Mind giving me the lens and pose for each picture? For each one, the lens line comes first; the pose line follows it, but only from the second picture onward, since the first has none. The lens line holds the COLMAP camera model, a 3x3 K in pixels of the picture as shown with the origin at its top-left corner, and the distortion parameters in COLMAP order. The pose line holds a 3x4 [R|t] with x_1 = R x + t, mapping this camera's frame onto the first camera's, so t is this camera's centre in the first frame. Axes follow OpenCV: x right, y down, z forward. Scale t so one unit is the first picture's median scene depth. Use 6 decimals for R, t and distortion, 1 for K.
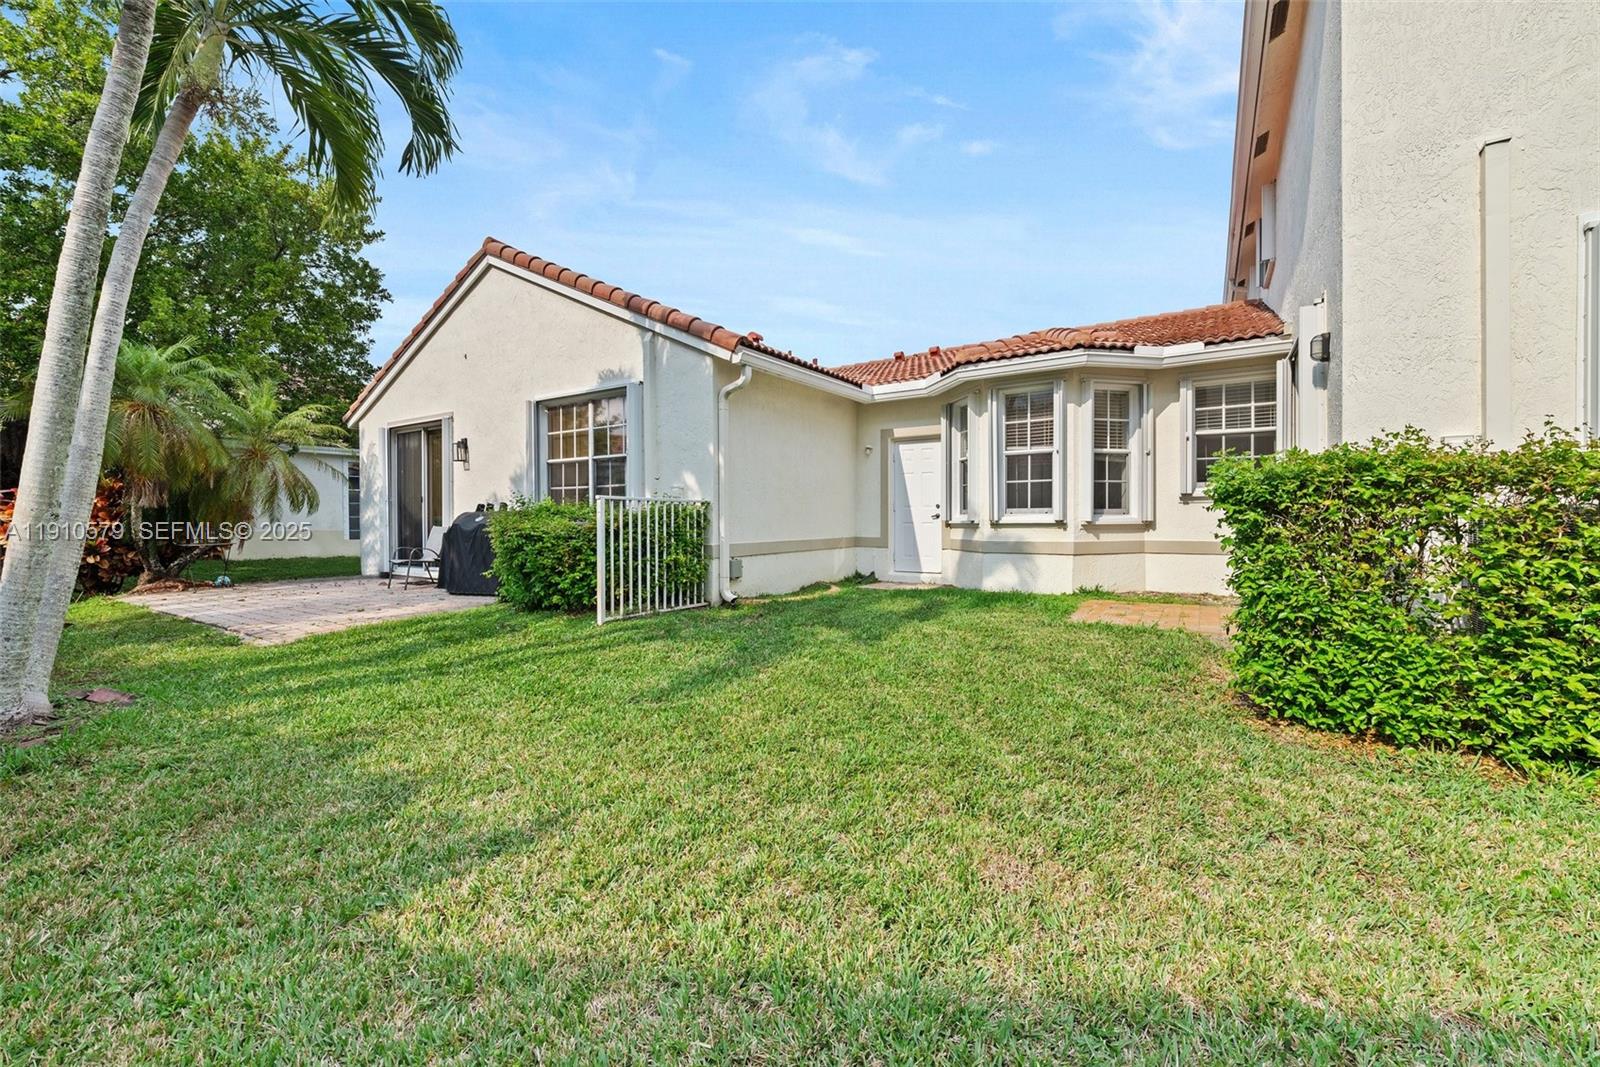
lens RADIAL K [[634.6, 0, 797.9], [0, 634.6, 526.9], [0, 0, 1]] dist [0.001327, 0.000167]
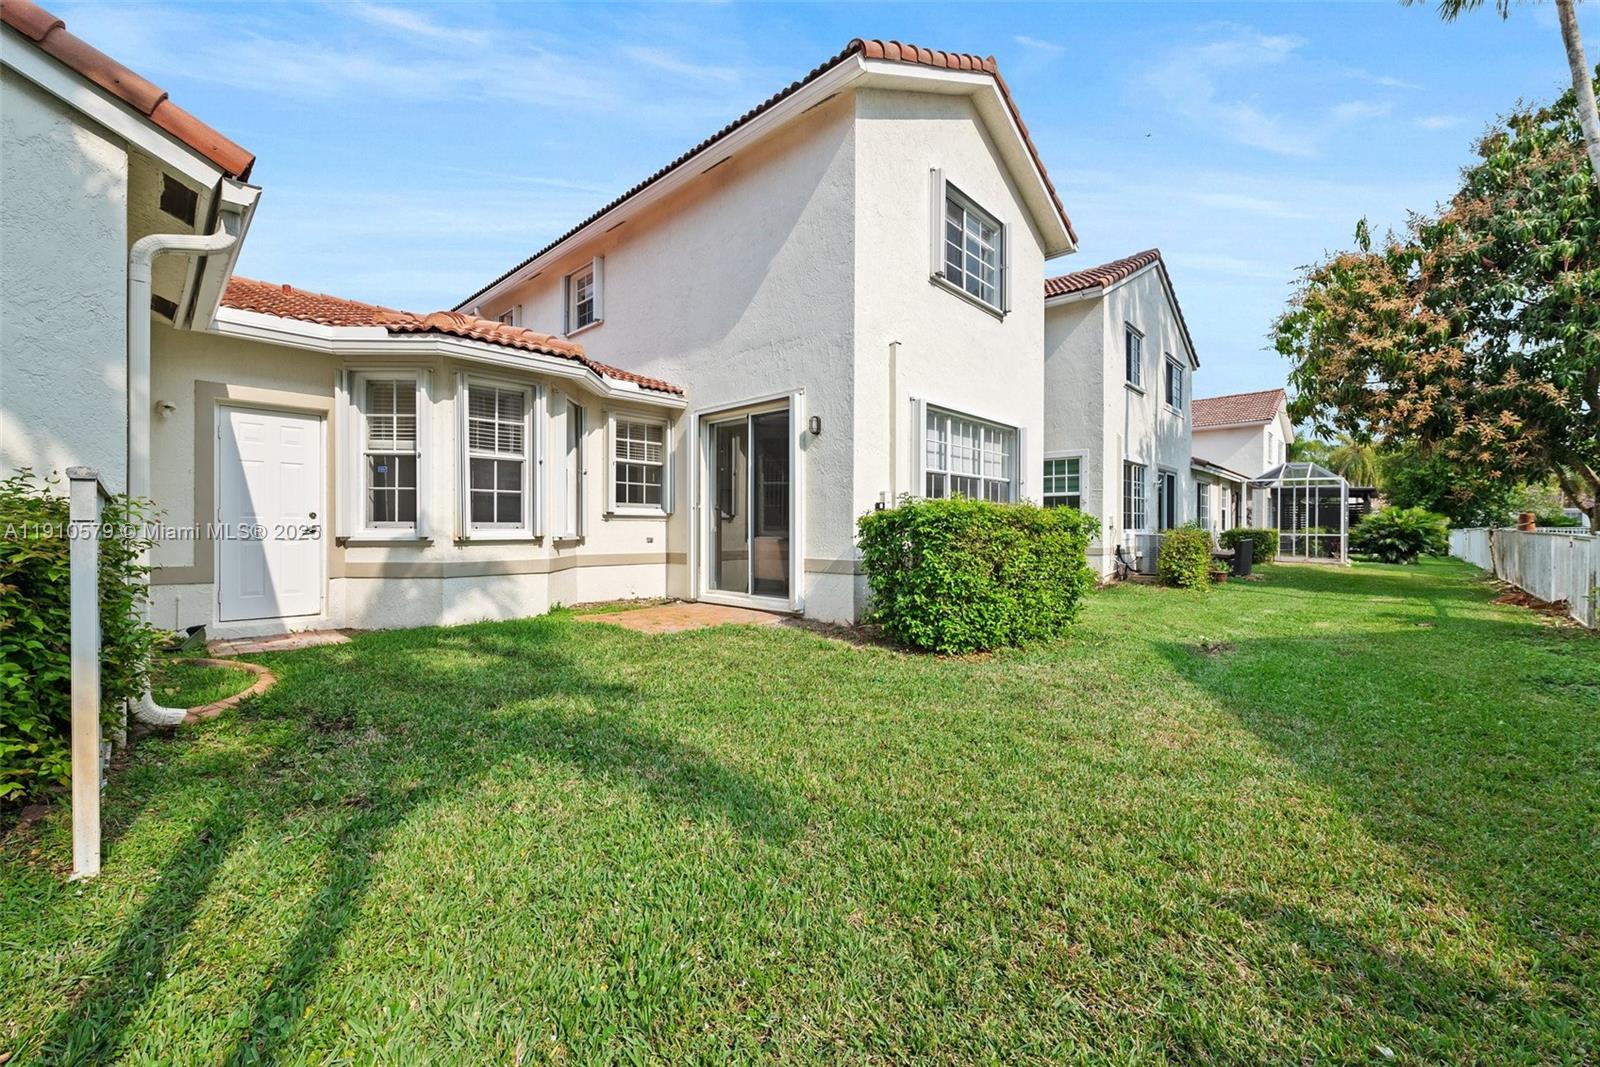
lens RADIAL K [[634.6, 0, 799.0], [0, 634.6, 530.9], [0, 0, 1]] dist [0.001327, 0.000167]
pose [[0.184037, 0.000927, 0.982919, -0.404980], [0.006381, 0.999977, -0.002138, -0.013353], [-0.982899, 0.006665, 0.184027, 0.434327]]
